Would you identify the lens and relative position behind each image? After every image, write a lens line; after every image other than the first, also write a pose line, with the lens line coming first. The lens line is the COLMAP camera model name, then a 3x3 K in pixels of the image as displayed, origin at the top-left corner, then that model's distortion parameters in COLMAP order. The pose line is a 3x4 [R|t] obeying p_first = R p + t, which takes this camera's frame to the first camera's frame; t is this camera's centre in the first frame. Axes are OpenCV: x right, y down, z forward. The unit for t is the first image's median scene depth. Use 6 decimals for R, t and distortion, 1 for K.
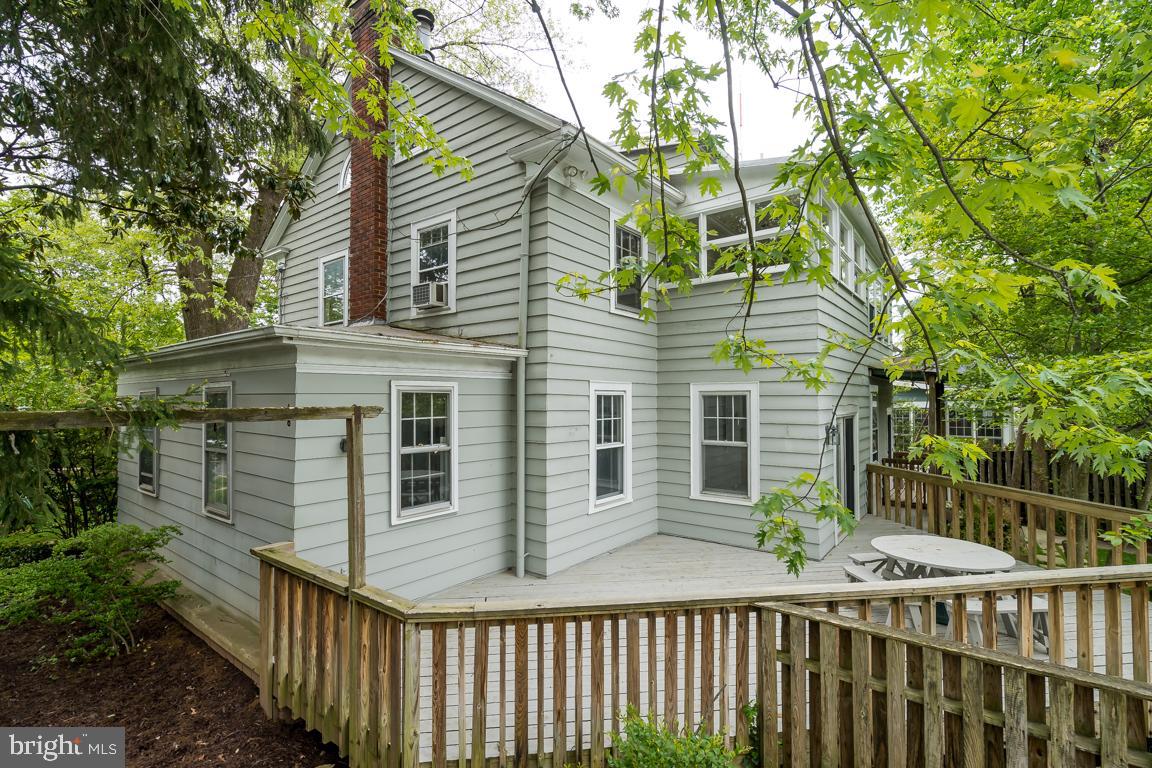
lens RADIAL K [[523.7, 0, 576.0], [0, 523.7, 384.0], [0, 0, 1]] dist [-0.000015, 0.000007]
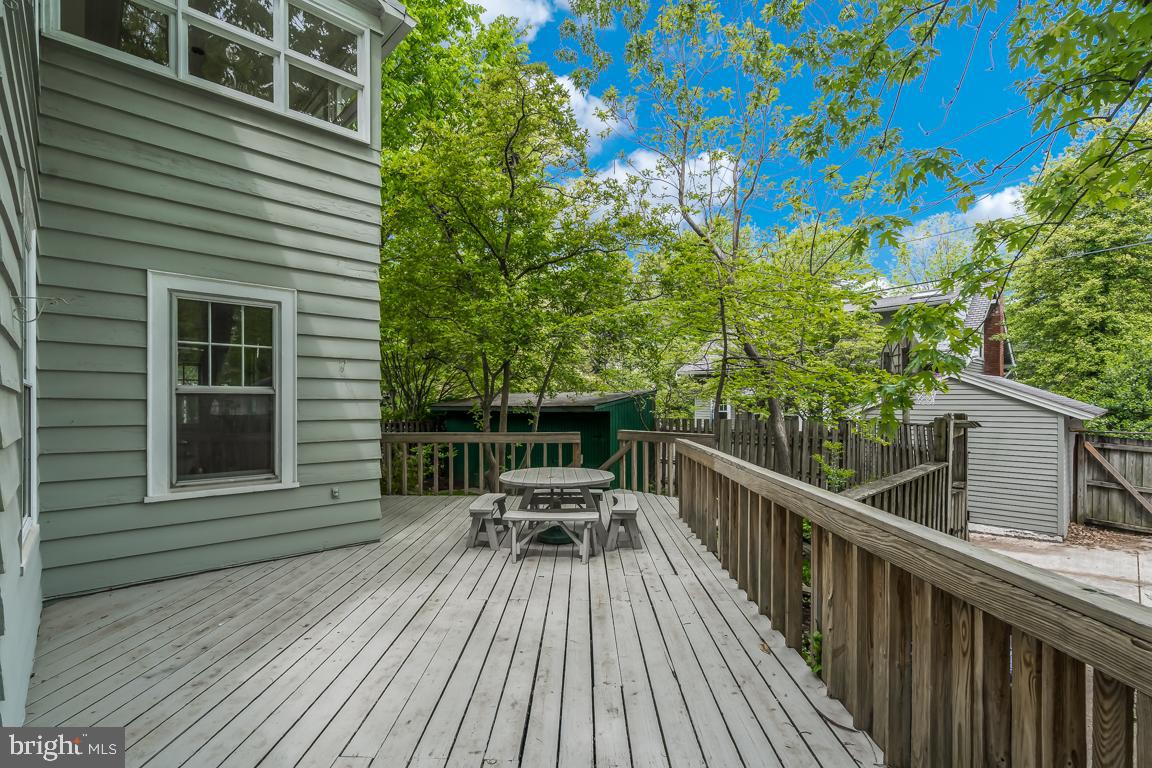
lens RADIAL K [[531.2, 0, 576.2], [0, 531.2, 403.5], [0, 0, 1]] dist [0.000482, 0.000110]
pose [[0.153188, -0.002539, 0.988194, -0.223328], [-0.027168, 0.999608, 0.006780, 0.114674], [-0.987824, -0.027886, 0.153059, 0.544657]]
